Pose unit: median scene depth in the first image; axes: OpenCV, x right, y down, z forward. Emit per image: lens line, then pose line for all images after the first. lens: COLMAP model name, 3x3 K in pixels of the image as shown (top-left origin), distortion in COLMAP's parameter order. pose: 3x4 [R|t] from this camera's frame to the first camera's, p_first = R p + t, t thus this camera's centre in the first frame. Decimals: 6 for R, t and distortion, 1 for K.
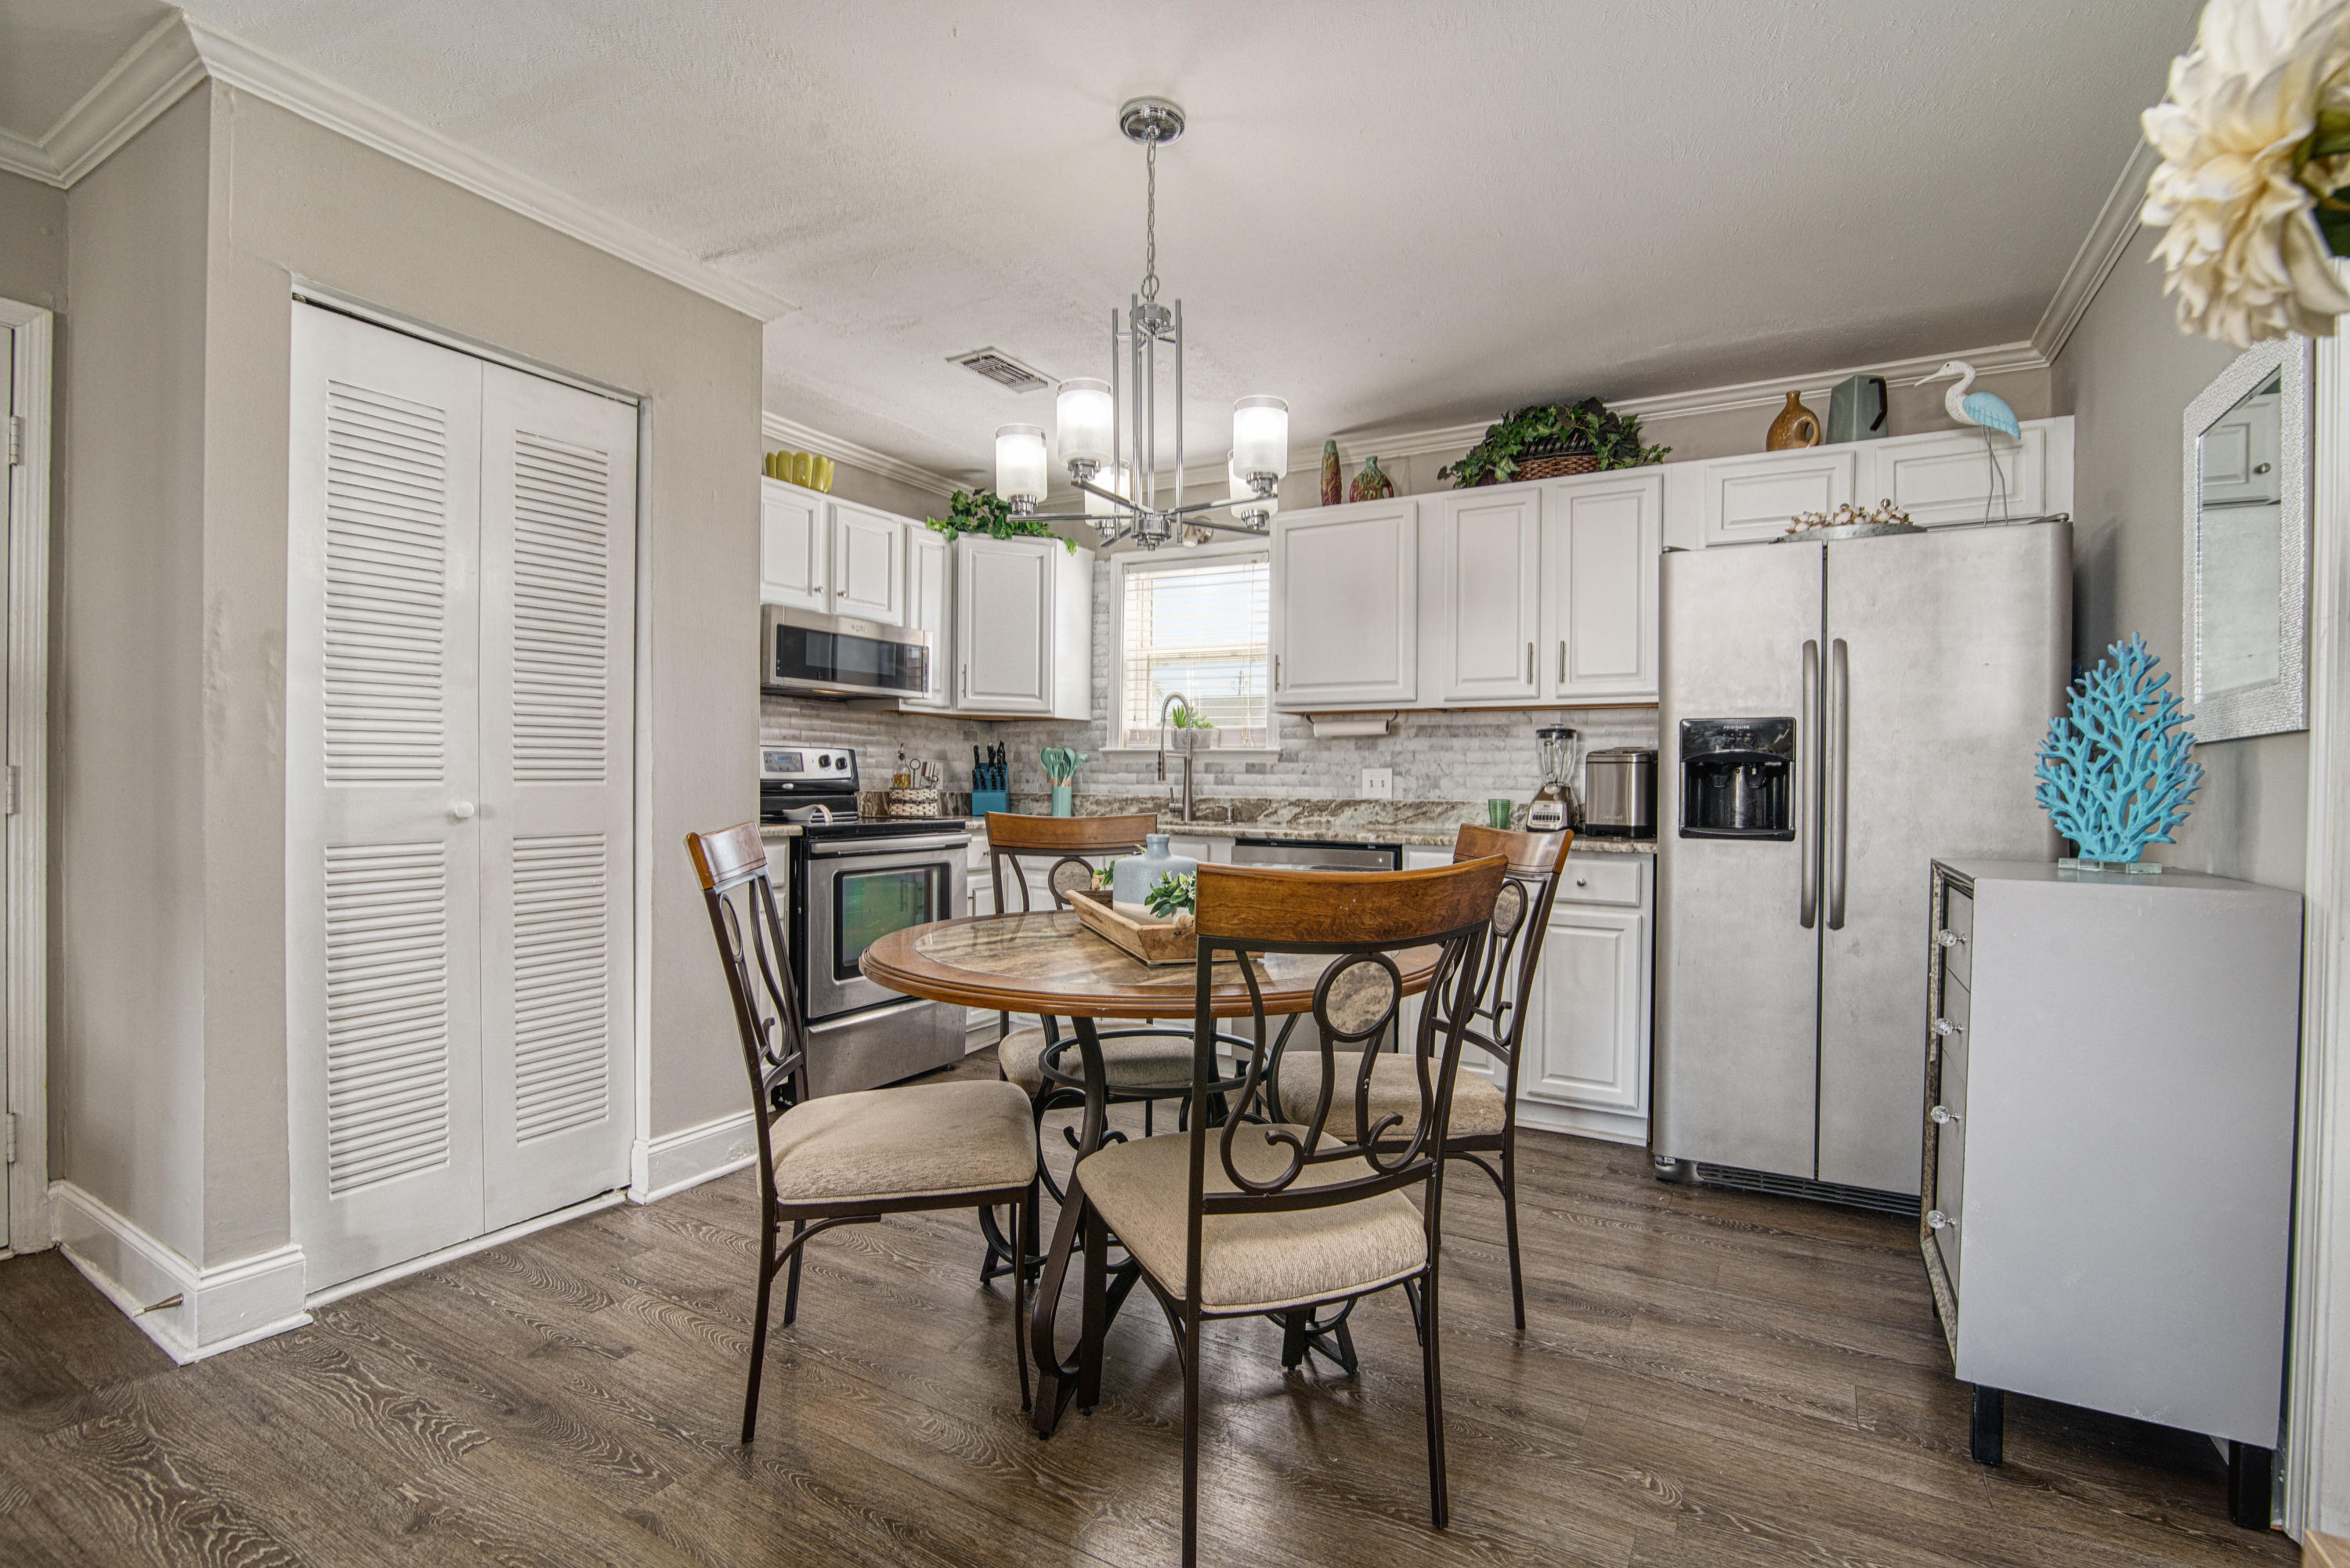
lens RADIAL K [[1083.0, 0, 1198.8], [0, 1083.0, 788.4], [0, 0, 1]] dist [-0.018917, -0.000860]
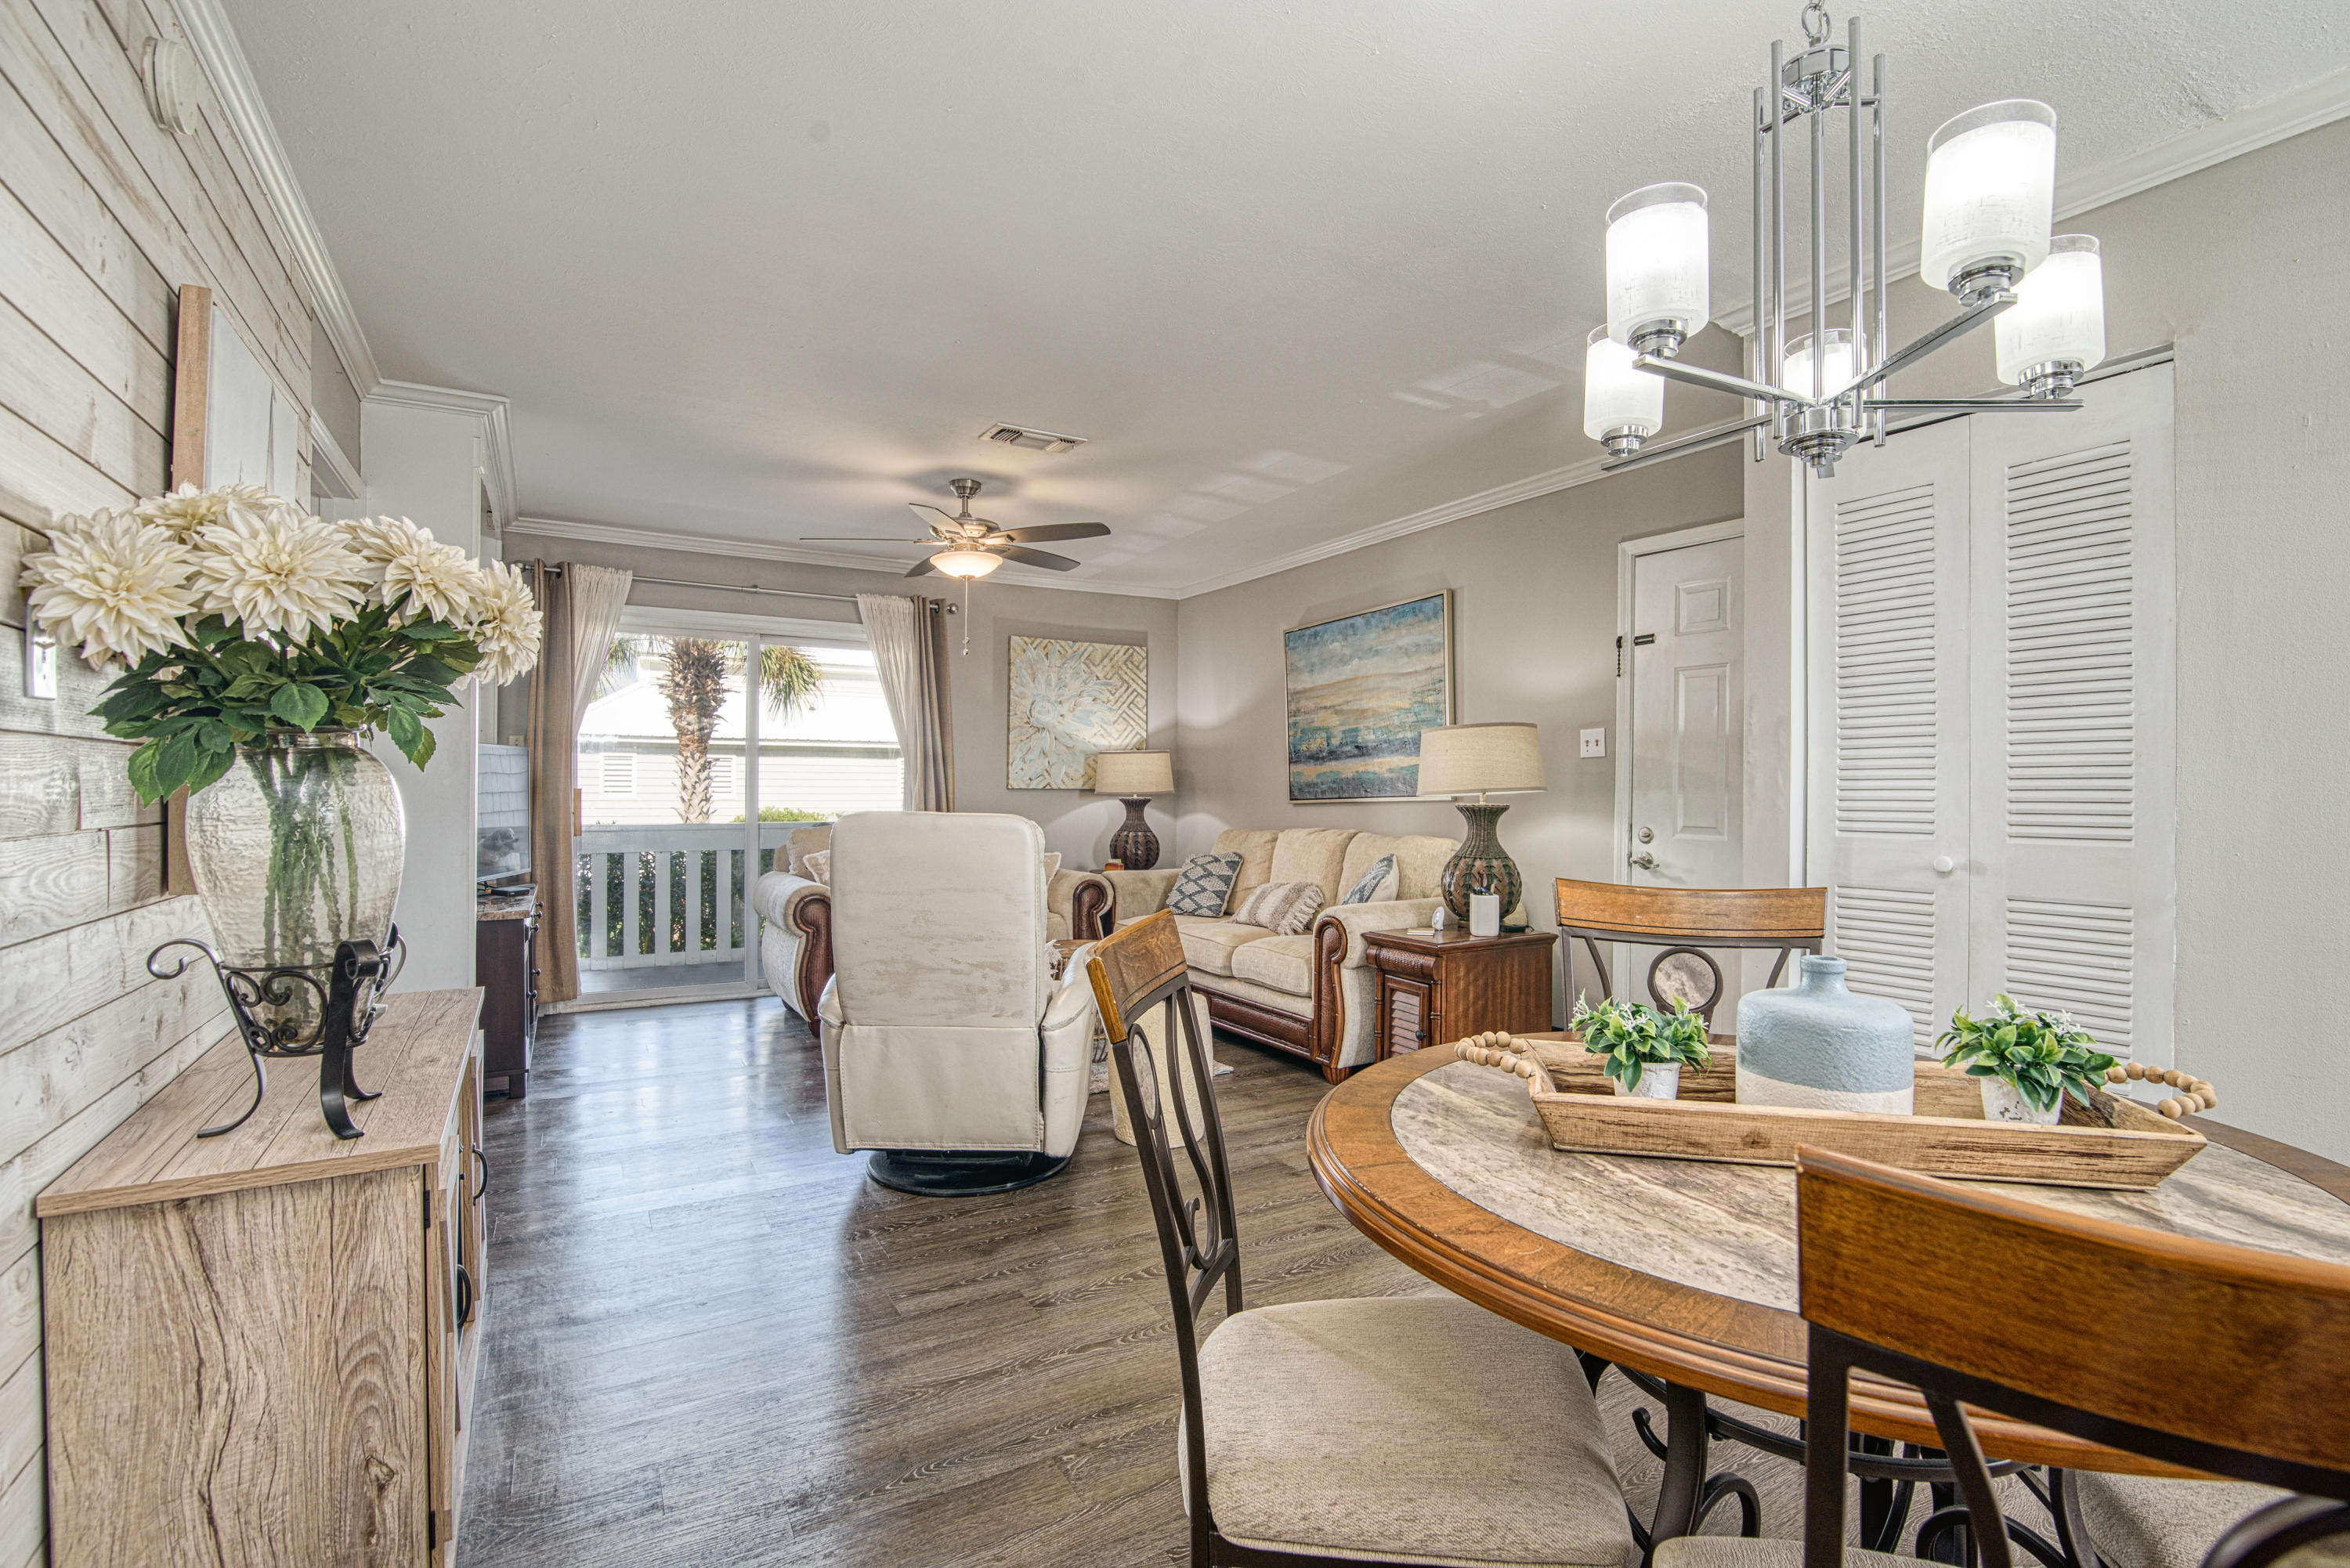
lens RADIAL K [[1083.0, 0, 1198.8], [0, 1083.0, 788.4], [0, 0, 1]] dist [-0.018917, -0.000860]
pose [[-0.507430, -0.011860, -0.861611, 0.338097], [-0.021215, 0.999774, -0.001268, -0.021638], [0.861432, 0.017635, -0.507567, 0.548176]]
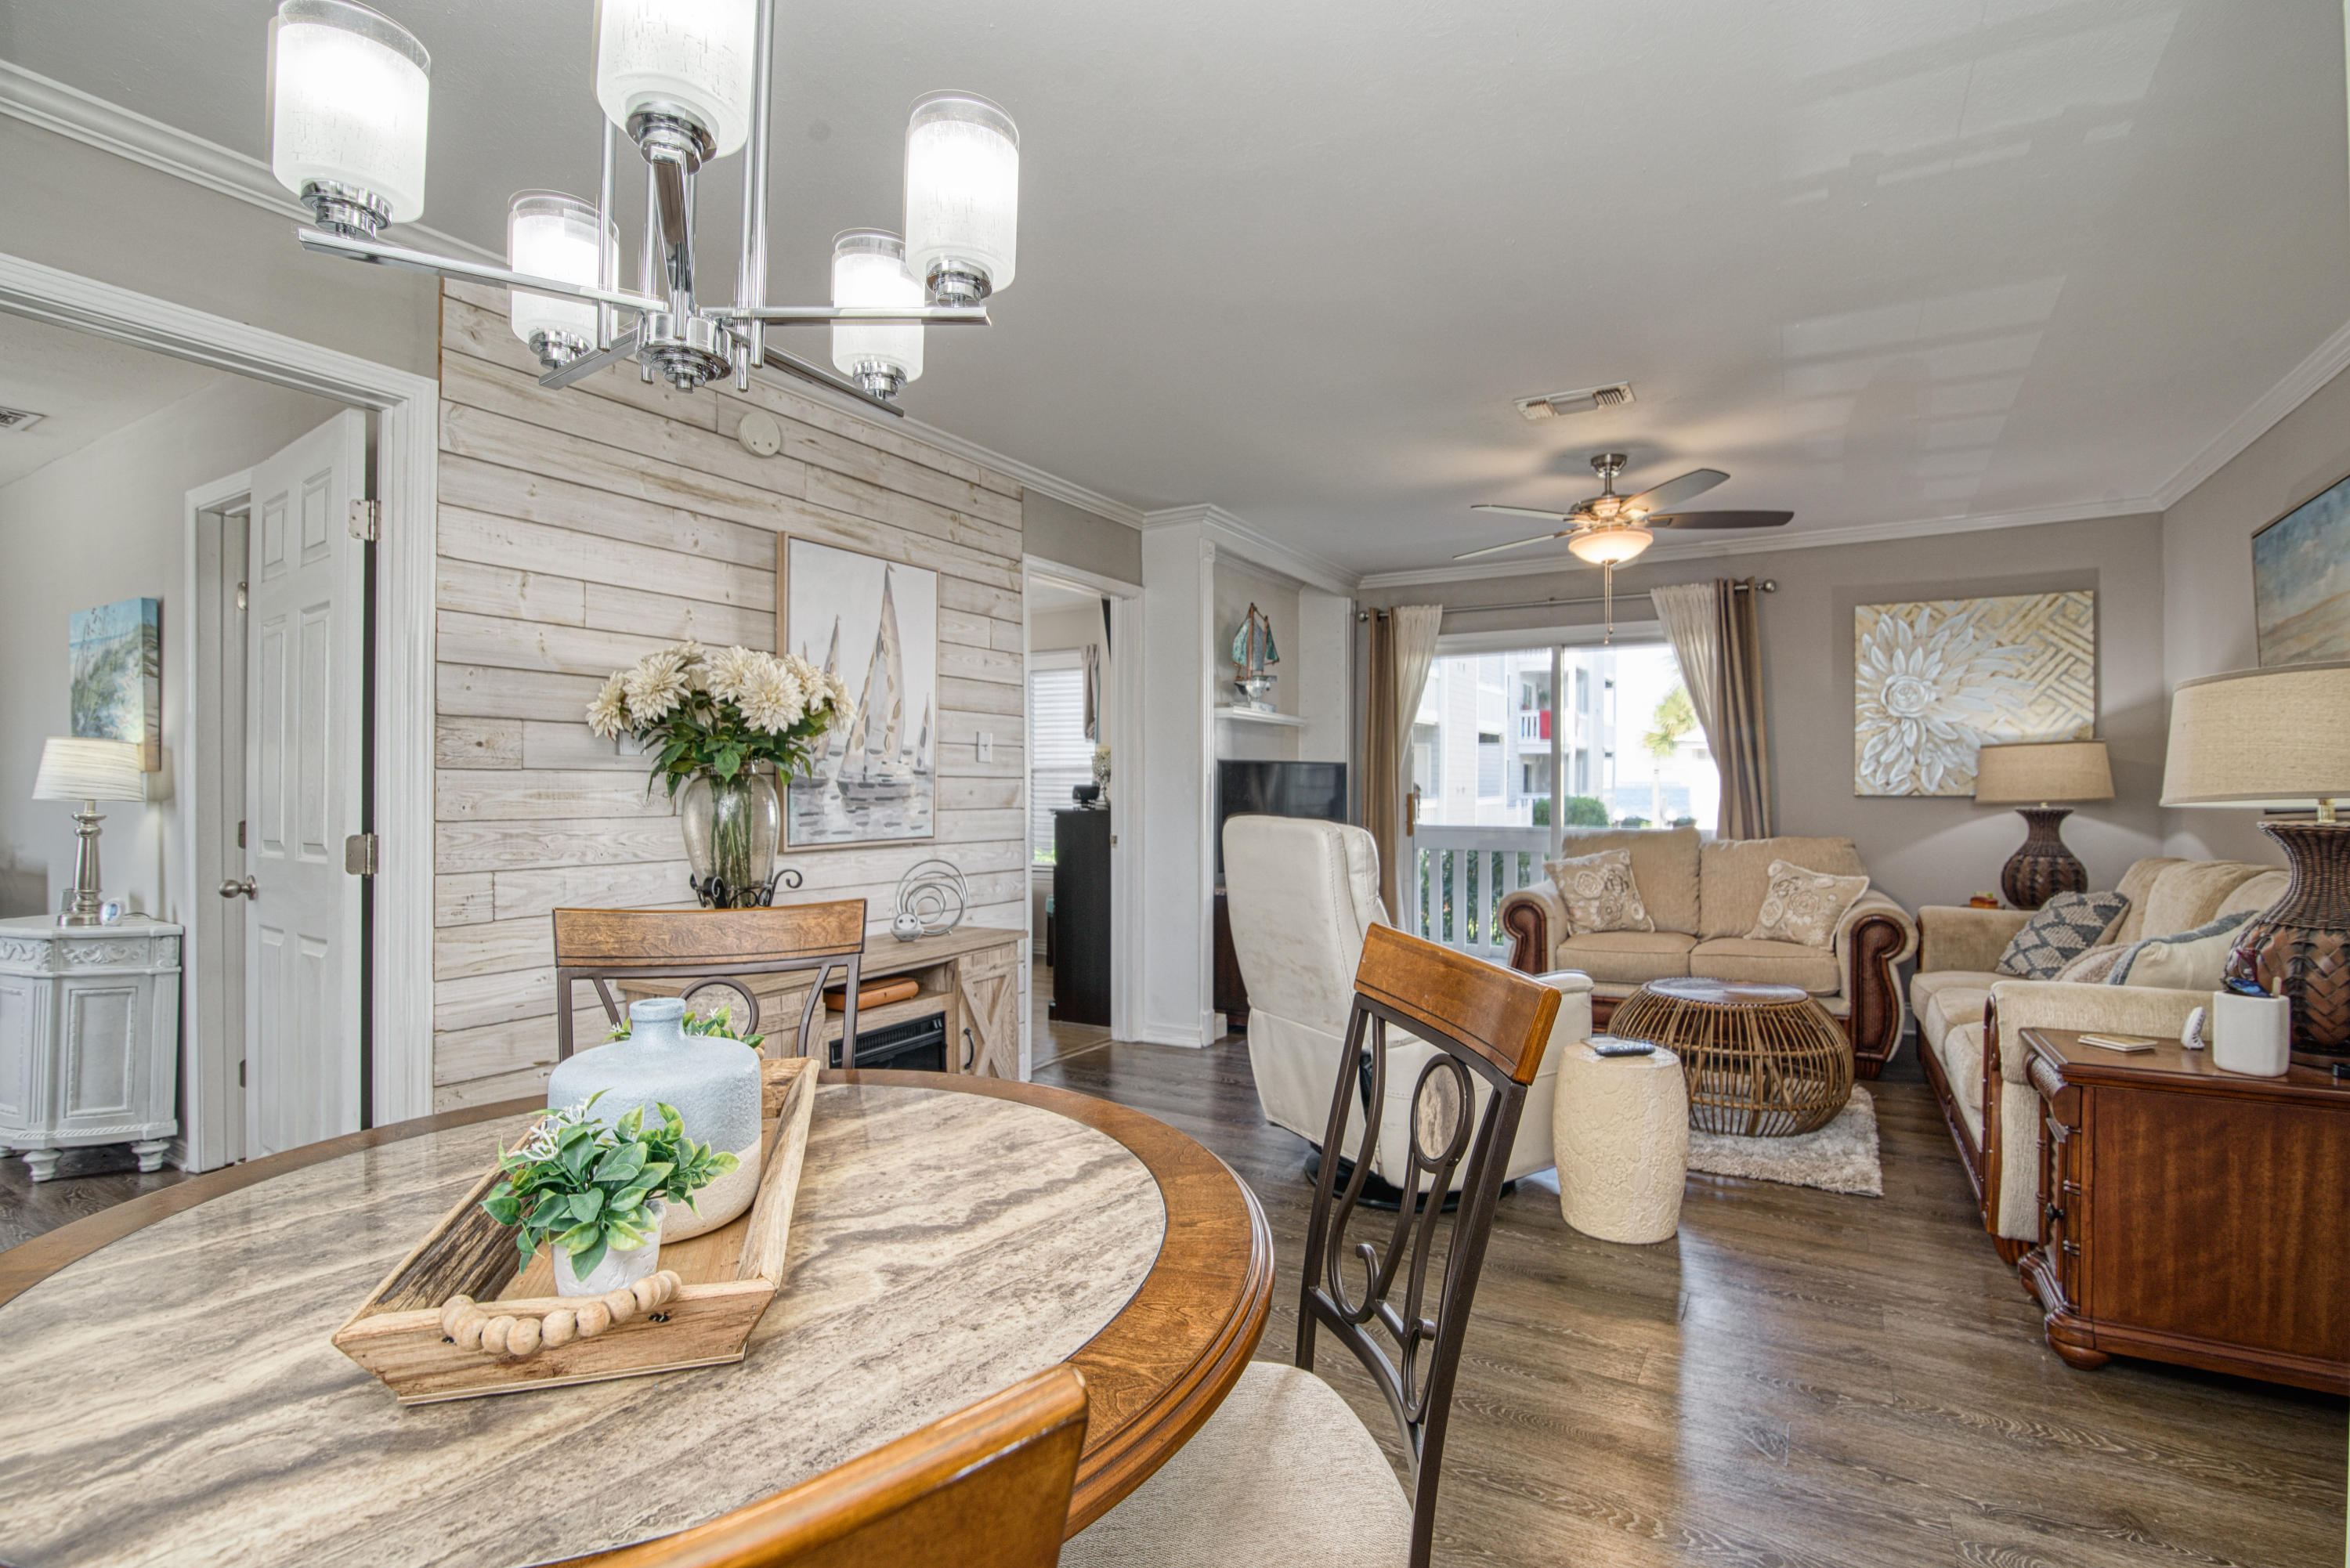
lens RADIAL K [[1080.2, 0, 1196.7], [0, 1080.2, 788.7], [0, 0, 1]] dist [-0.019721, 0.000233]
pose [[-0.999745, -0.011181, 0.019622, -0.150046], [-0.010986, 0.999890, 0.010013, -0.030064], [-0.019732, 0.009794, -0.999757, 0.793227]]
